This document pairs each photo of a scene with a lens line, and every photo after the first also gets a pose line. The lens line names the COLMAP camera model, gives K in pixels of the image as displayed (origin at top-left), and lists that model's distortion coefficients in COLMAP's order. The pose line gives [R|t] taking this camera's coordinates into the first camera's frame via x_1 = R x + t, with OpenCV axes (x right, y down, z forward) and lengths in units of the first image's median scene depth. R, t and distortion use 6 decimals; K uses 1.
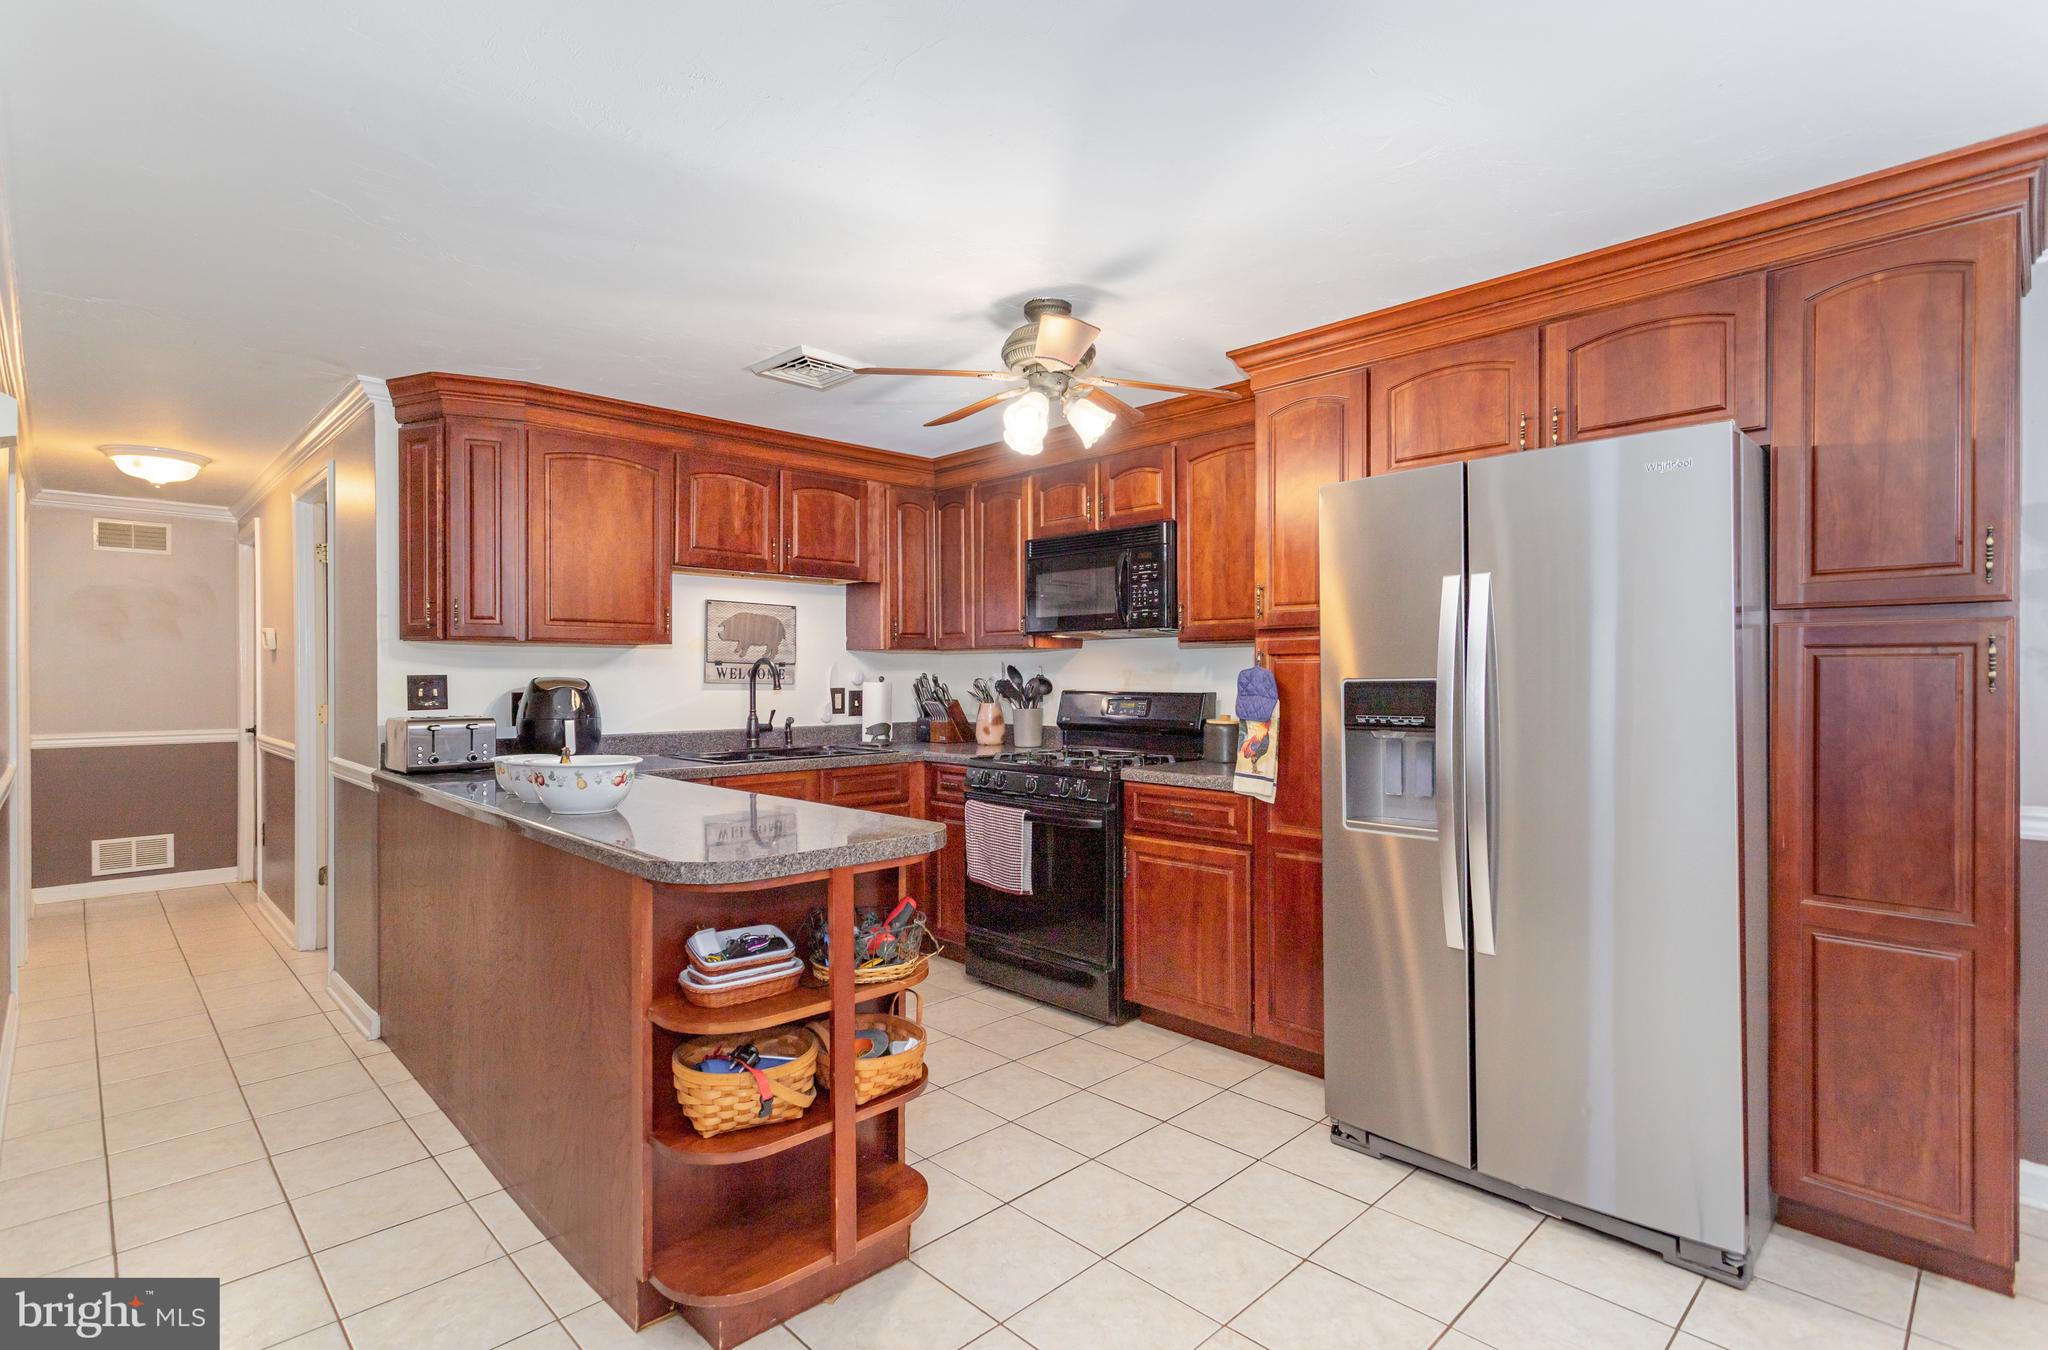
lens RADIAL K [[983.3, 0, 1020.2], [0, 983.3, 673.6], [0, 0, 1]] dist [-0.002438, 0.005873]
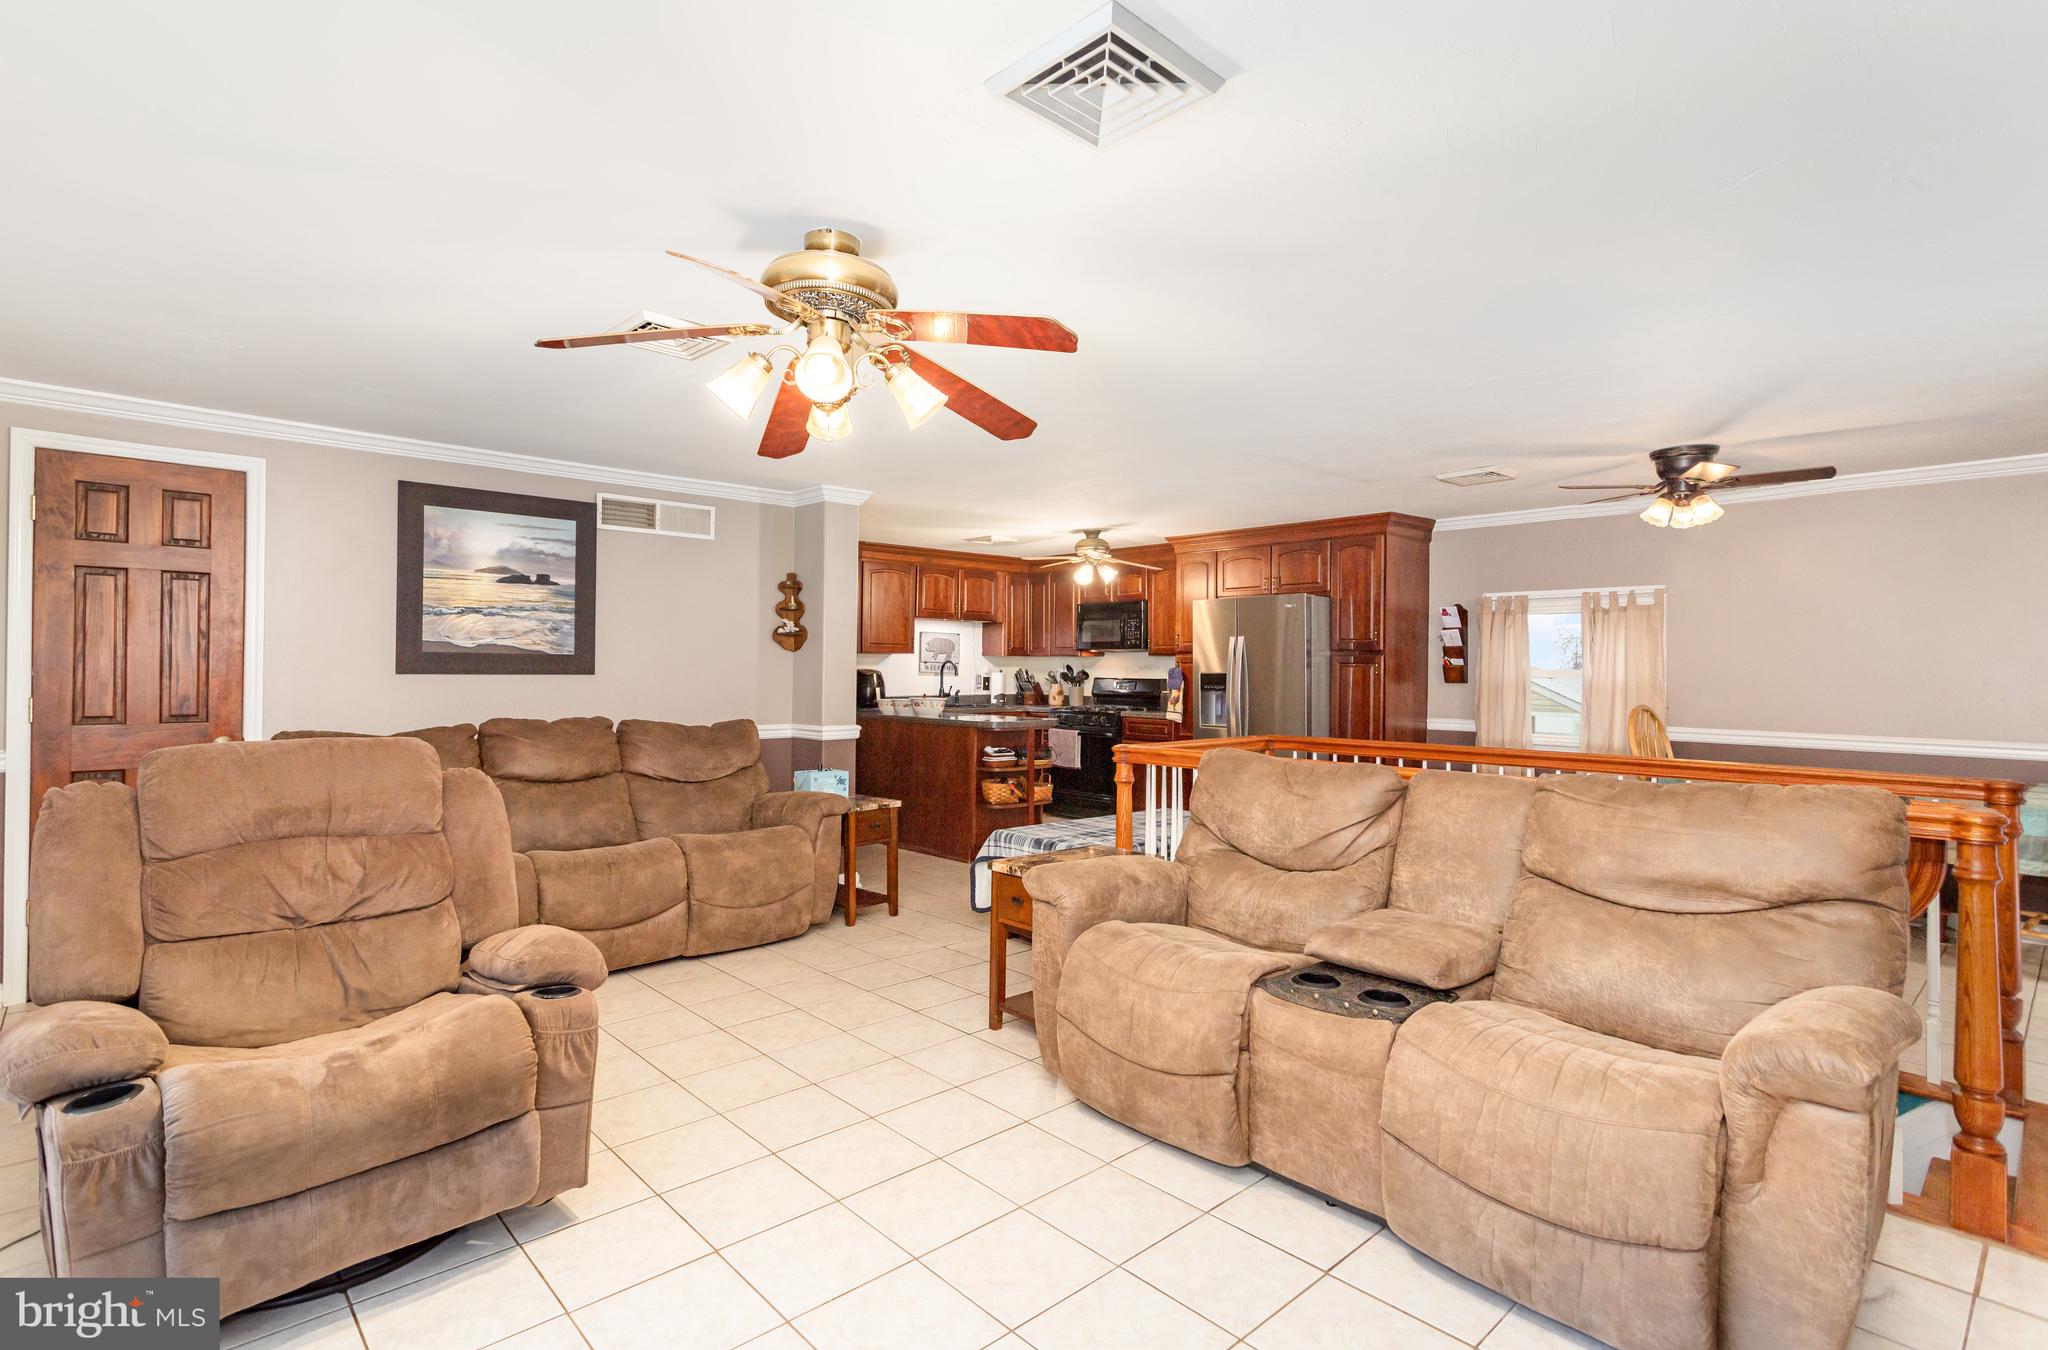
lens RADIAL K [[983.3, 0, 1021.8], [0, 983.3, 673.9], [0, 0, 1]] dist [-0.002438, 0.005873]
pose [[0.999722, 0.009653, -0.021510, -0.062865], [-0.009558, 0.999944, 0.004508, 0.002092], [0.021552, -0.004301, 0.999758, -1.030069]]
